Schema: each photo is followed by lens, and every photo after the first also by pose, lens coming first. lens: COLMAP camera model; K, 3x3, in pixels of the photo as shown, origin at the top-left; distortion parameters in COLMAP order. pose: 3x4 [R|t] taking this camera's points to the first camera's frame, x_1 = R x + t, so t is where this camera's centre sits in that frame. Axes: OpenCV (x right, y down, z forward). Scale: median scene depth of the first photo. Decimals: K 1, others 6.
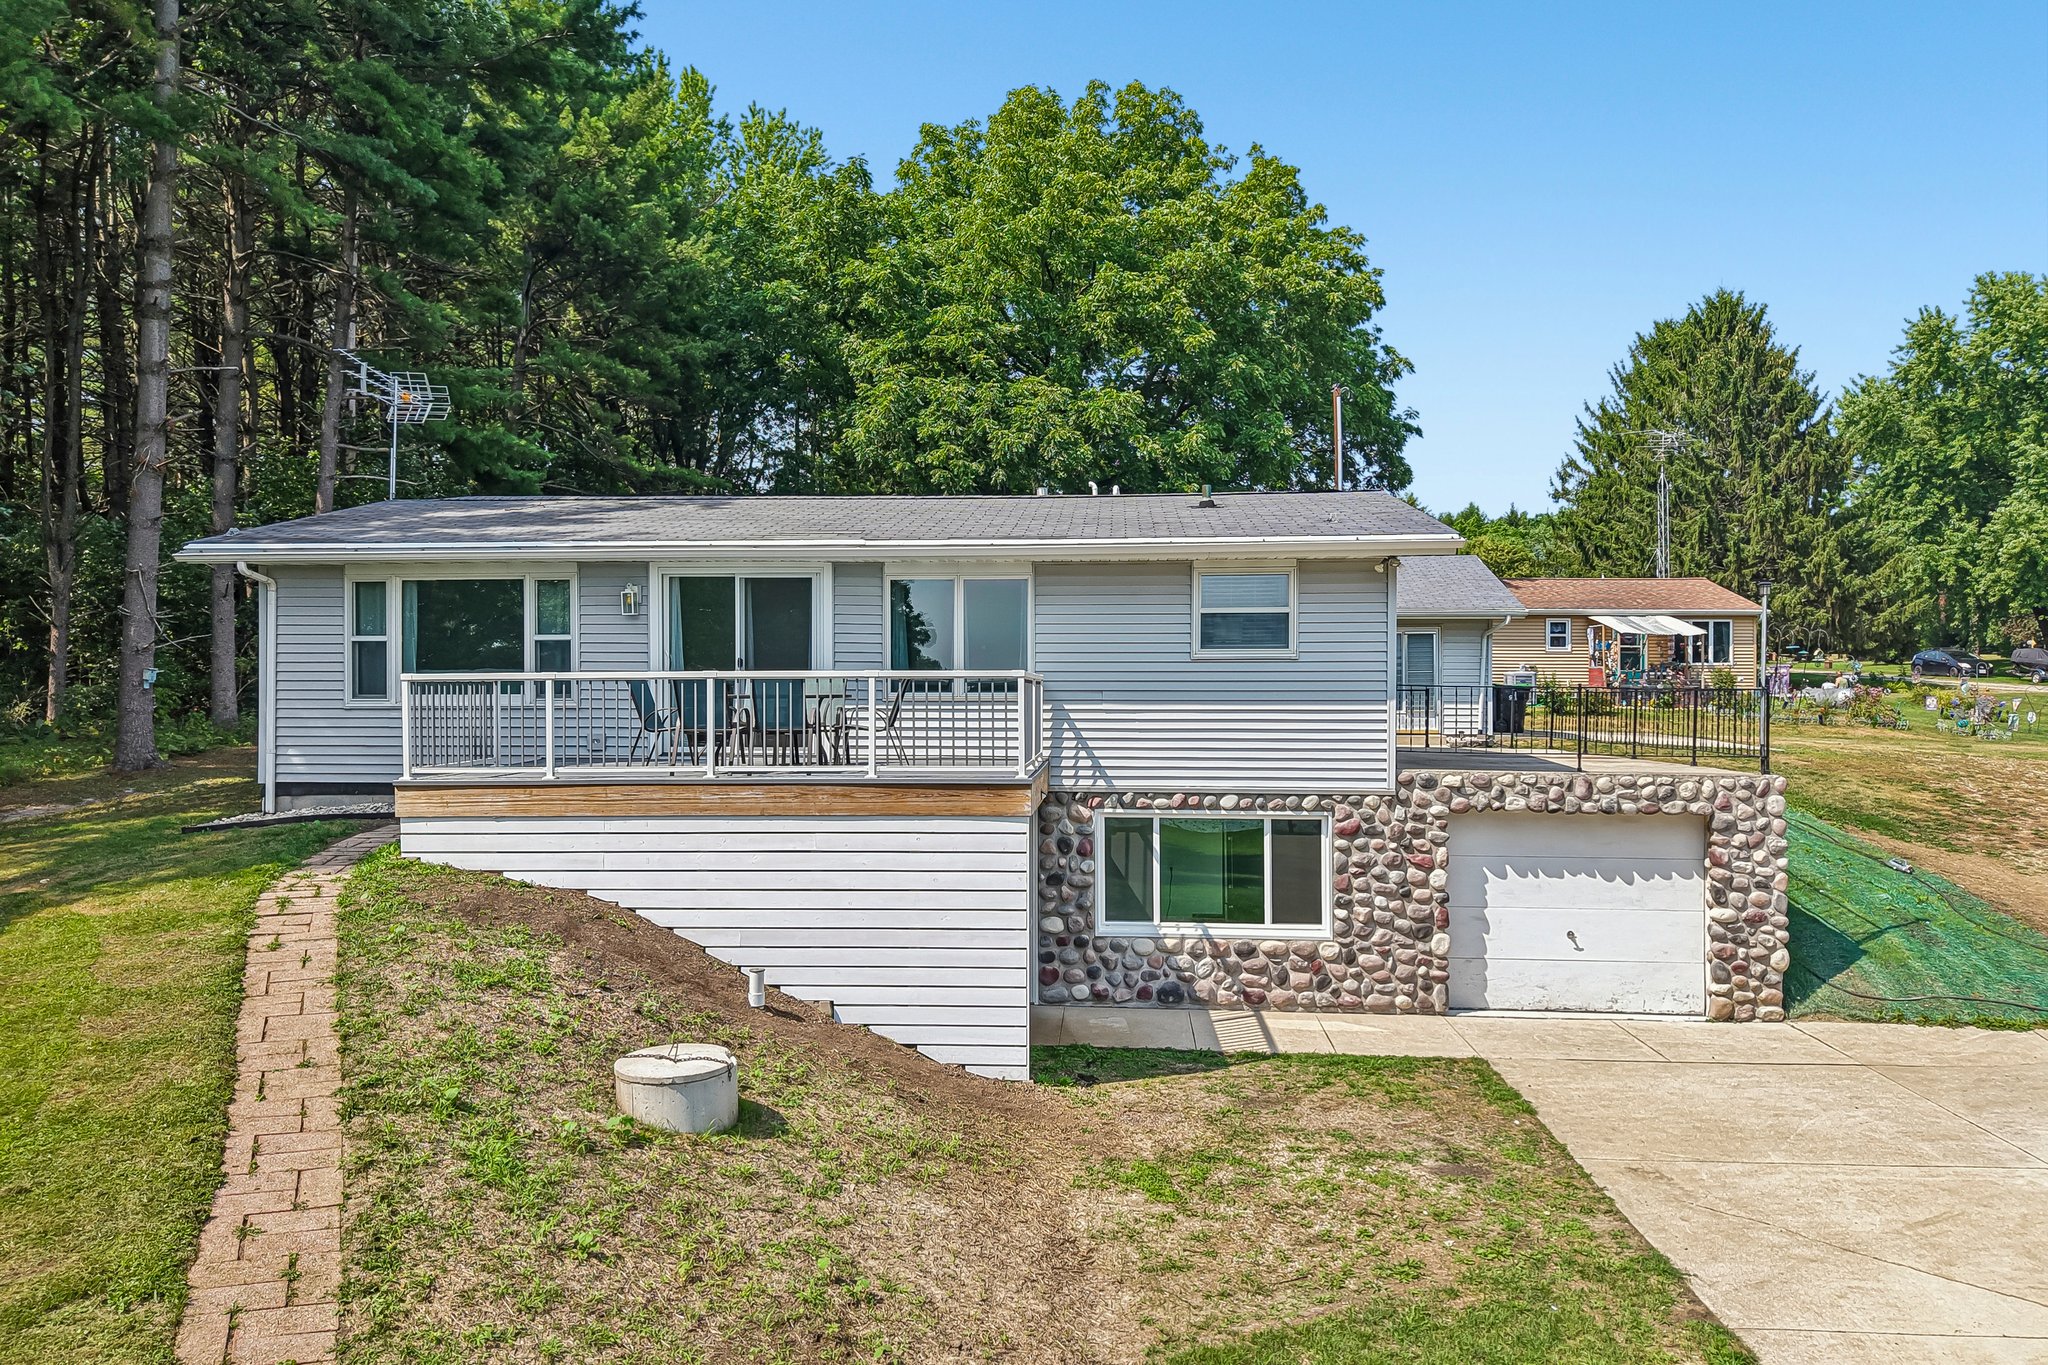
lens RADIAL K [[1354.3, 0, 1015.8], [0, 1354.3, 683.7], [0, 0, 1]] dist [0.018525, -0.016868]
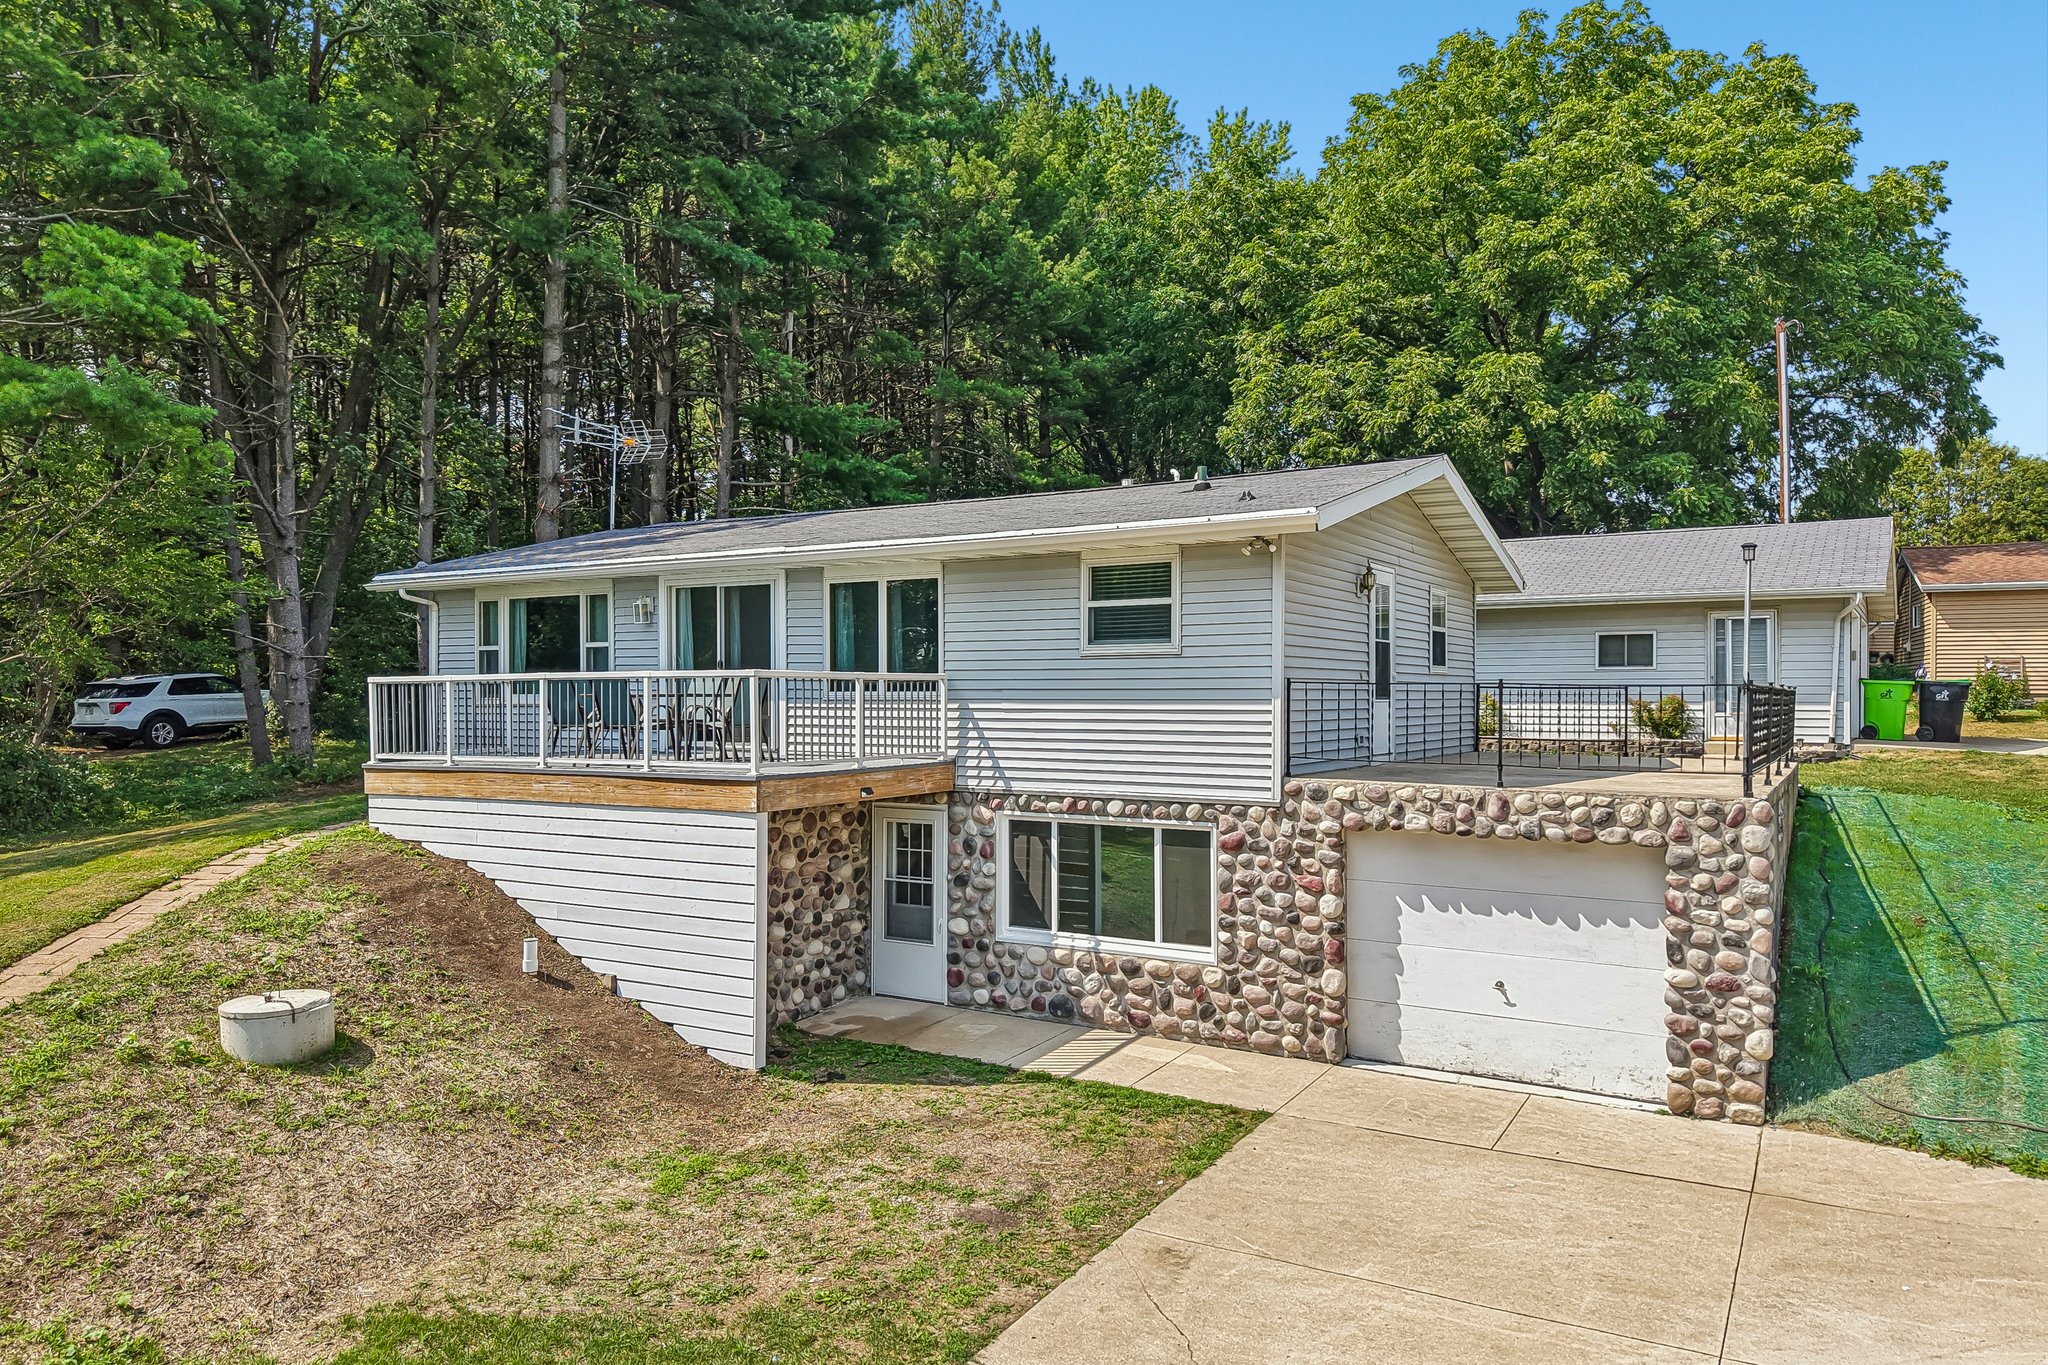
lens RADIAL K [[1354.3, 0, 1025.6], [0, 1354.3, 687.6], [0, 0, 1]] dist [0.018525, -0.016868]
pose [[0.892800, -0.003543, -0.450440, 0.527007], [0.004861, 0.999987, 0.001768, 0.002395], [0.450427, -0.003768, 0.892805, 0.141548]]
